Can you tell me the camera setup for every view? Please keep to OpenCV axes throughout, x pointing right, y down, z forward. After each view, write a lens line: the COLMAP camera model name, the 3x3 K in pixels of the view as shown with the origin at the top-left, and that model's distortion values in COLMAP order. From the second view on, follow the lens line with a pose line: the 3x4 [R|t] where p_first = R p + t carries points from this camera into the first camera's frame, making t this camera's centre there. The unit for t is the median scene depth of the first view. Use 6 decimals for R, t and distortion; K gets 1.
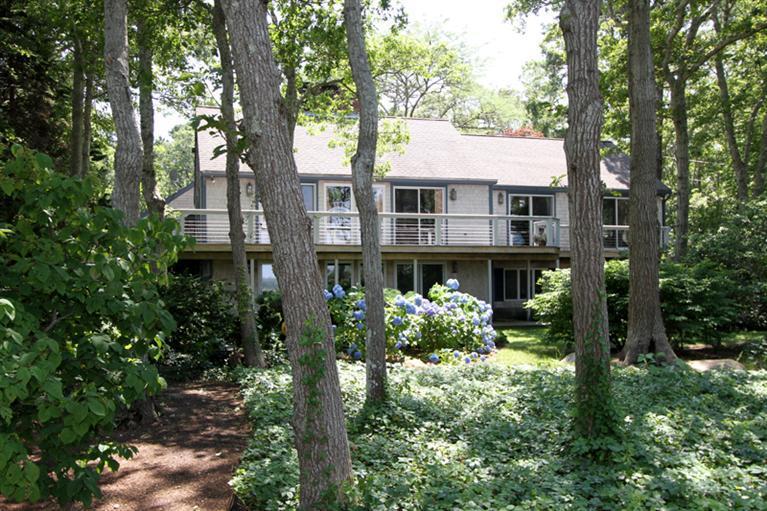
lens RADIAL K [[822.6, 0, 383.5], [0, 822.6, 255.5], [0, 0, 1]] dist [-0.010406, -0.010512]
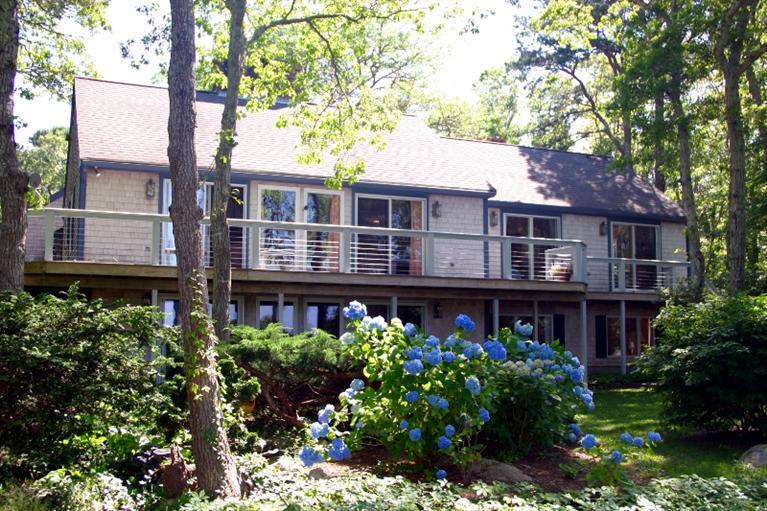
lens RADIAL K [[822.6, 0, 383.5], [0, 822.6, 255.5], [0, 0, 1]] dist [-0.010406, -0.010512]
pose [[0.987123, 0.039929, 0.154901, -0.074559], [-0.033210, 0.998402, -0.045721, 0.002858], [-0.156479, 0.039988, 0.986872, 0.279752]]
